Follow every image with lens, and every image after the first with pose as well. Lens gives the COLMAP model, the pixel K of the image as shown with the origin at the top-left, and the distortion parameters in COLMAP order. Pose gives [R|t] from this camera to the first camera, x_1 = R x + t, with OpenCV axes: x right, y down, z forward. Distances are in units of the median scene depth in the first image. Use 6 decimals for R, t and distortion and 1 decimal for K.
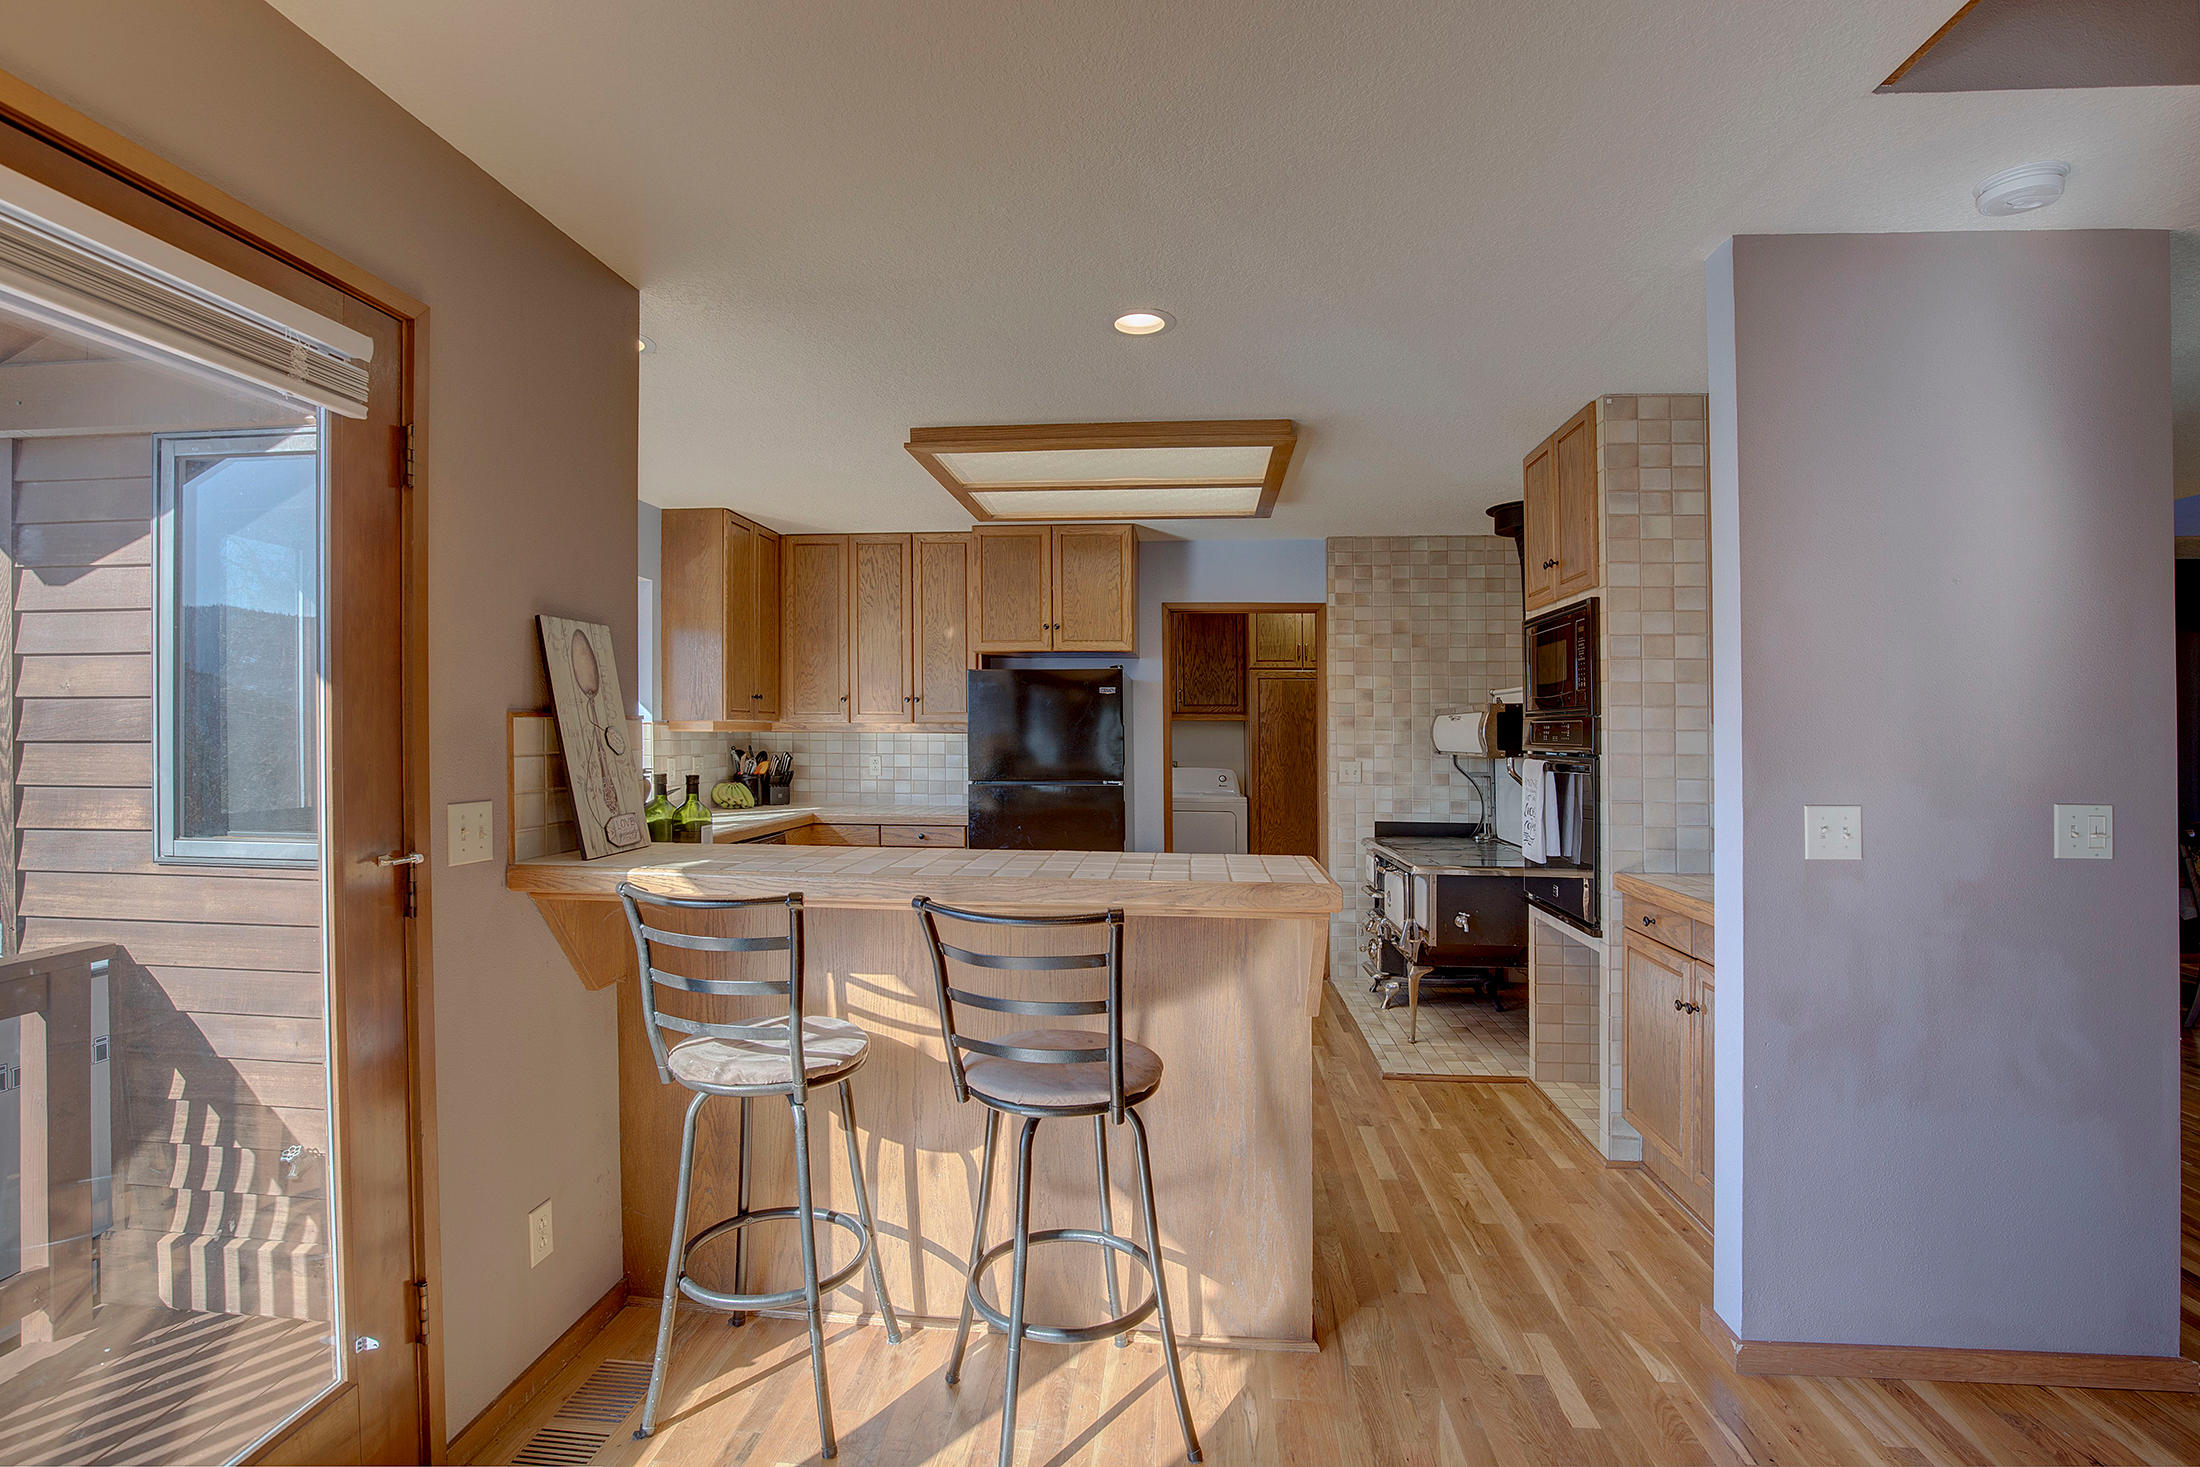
lens RADIAL K [[995.7, 0, 1063.4], [0, 995.7, 719.2], [0, 0, 1]] dist [-0.035024, 0.006396]
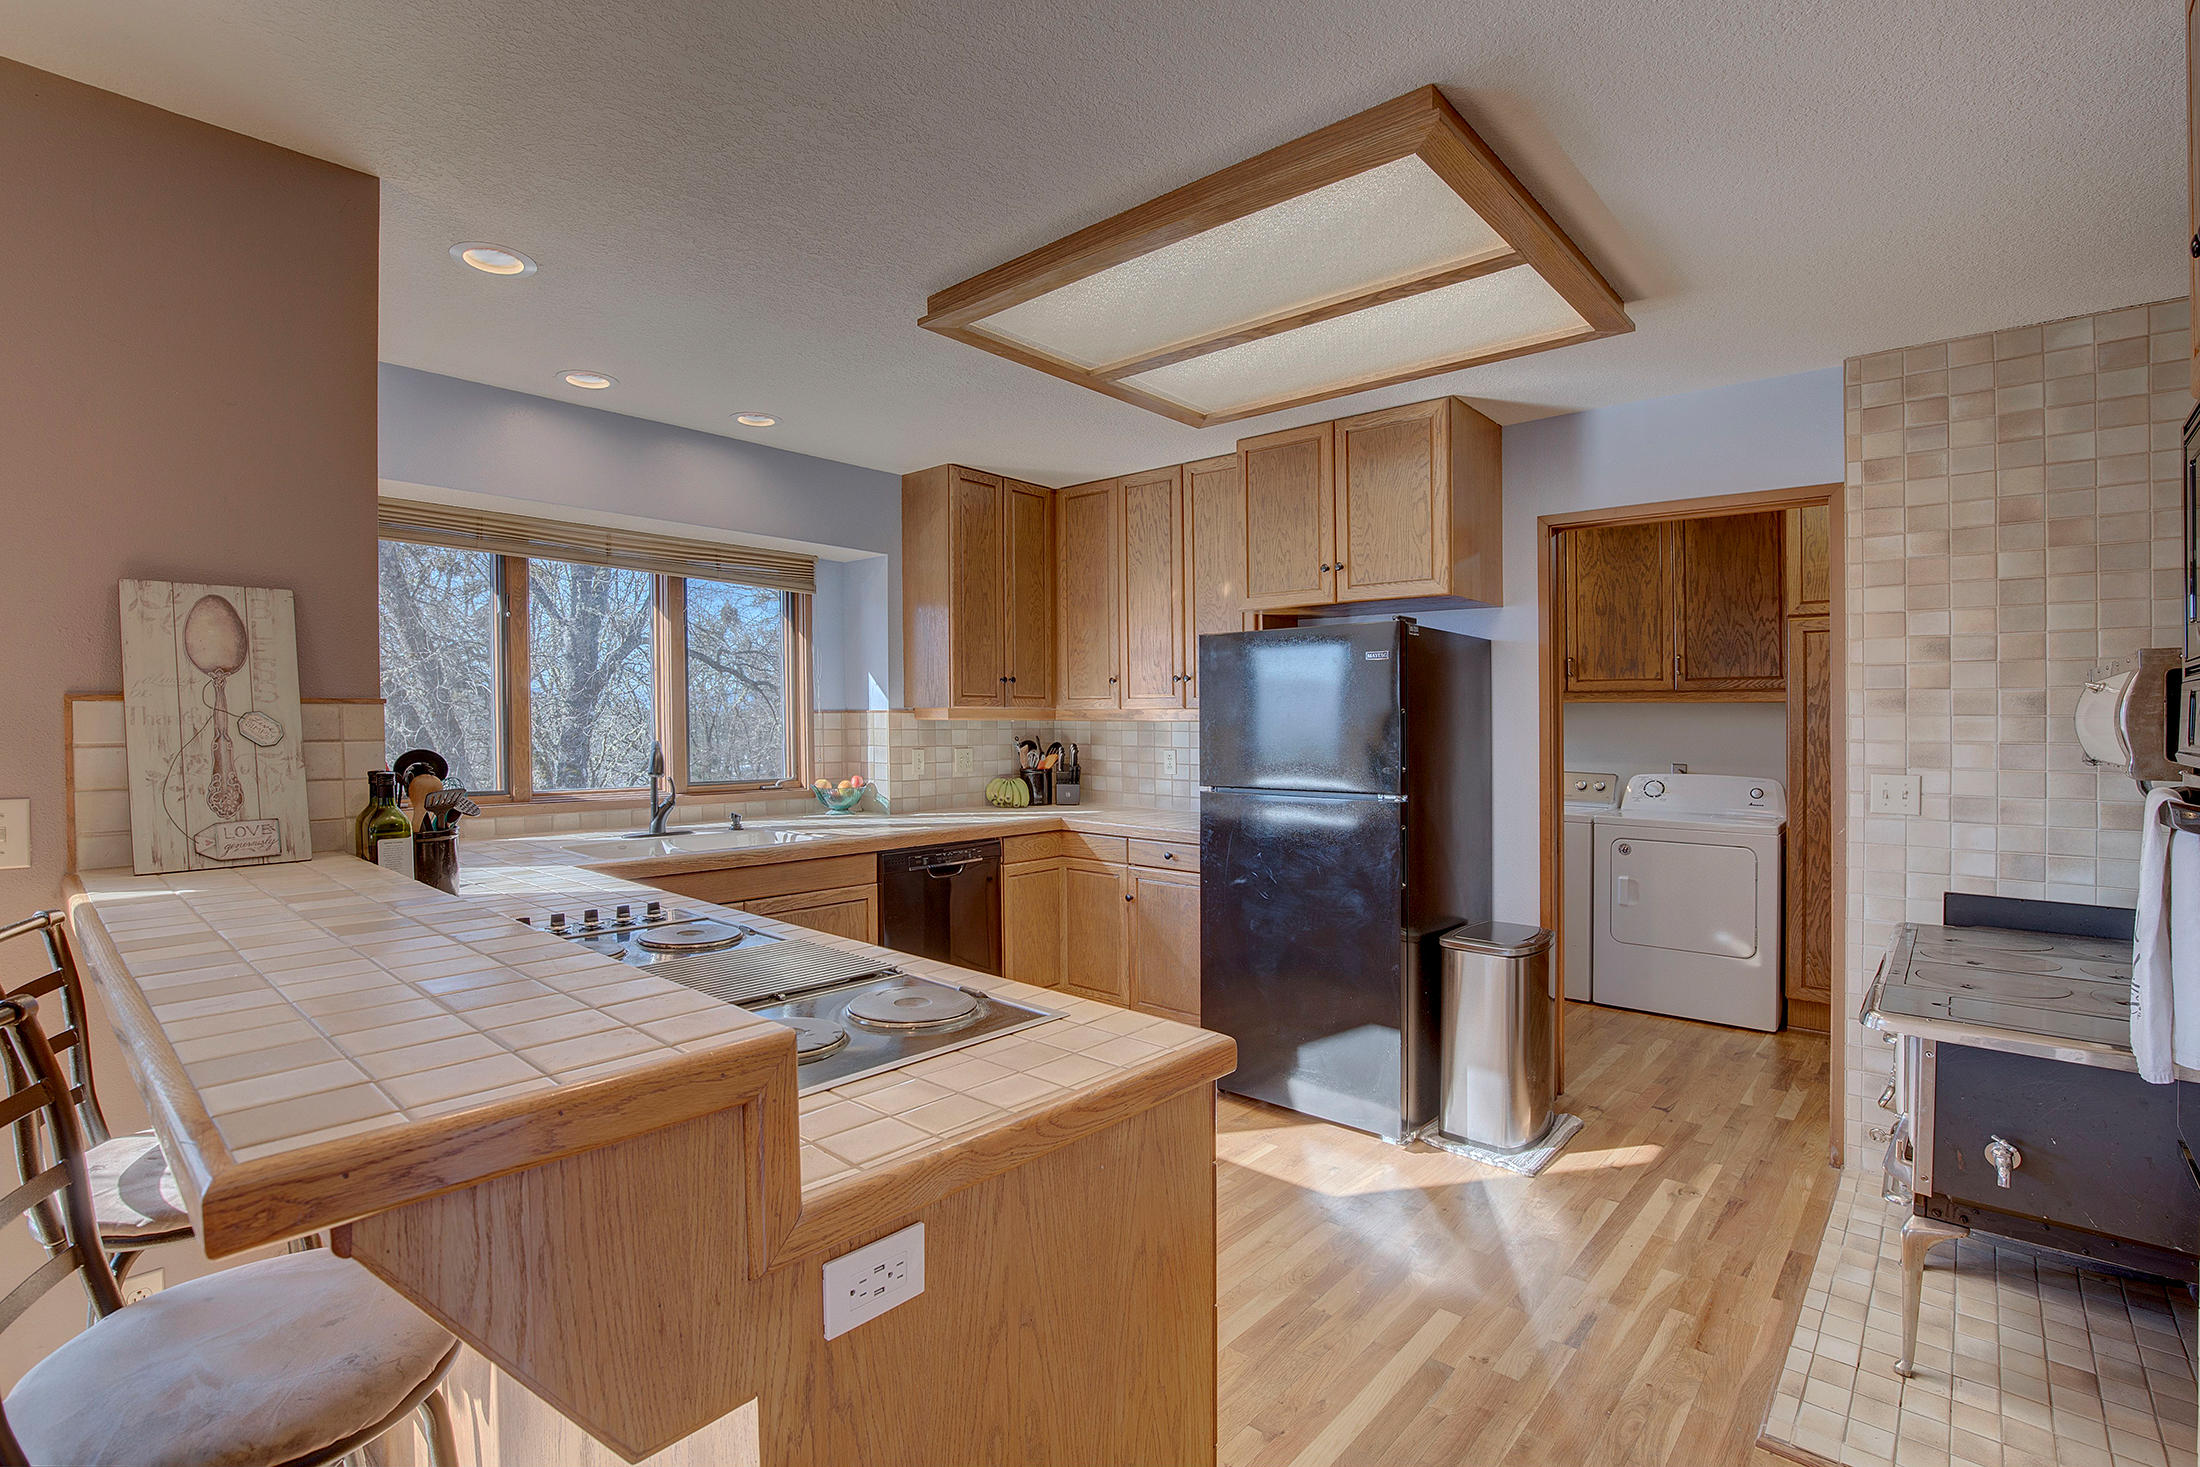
lens RADIAL K [[995.7, 0, 1097.5], [0, 995.7, 732.2], [0, 0, 1]] dist [-0.035024, 0.006396]
pose [[0.809298, 0.005297, -0.587374, 0.251040], [0.008269, 0.999758, 0.020409, 0.005853], [0.587340, -0.021374, 0.809058, 0.328945]]
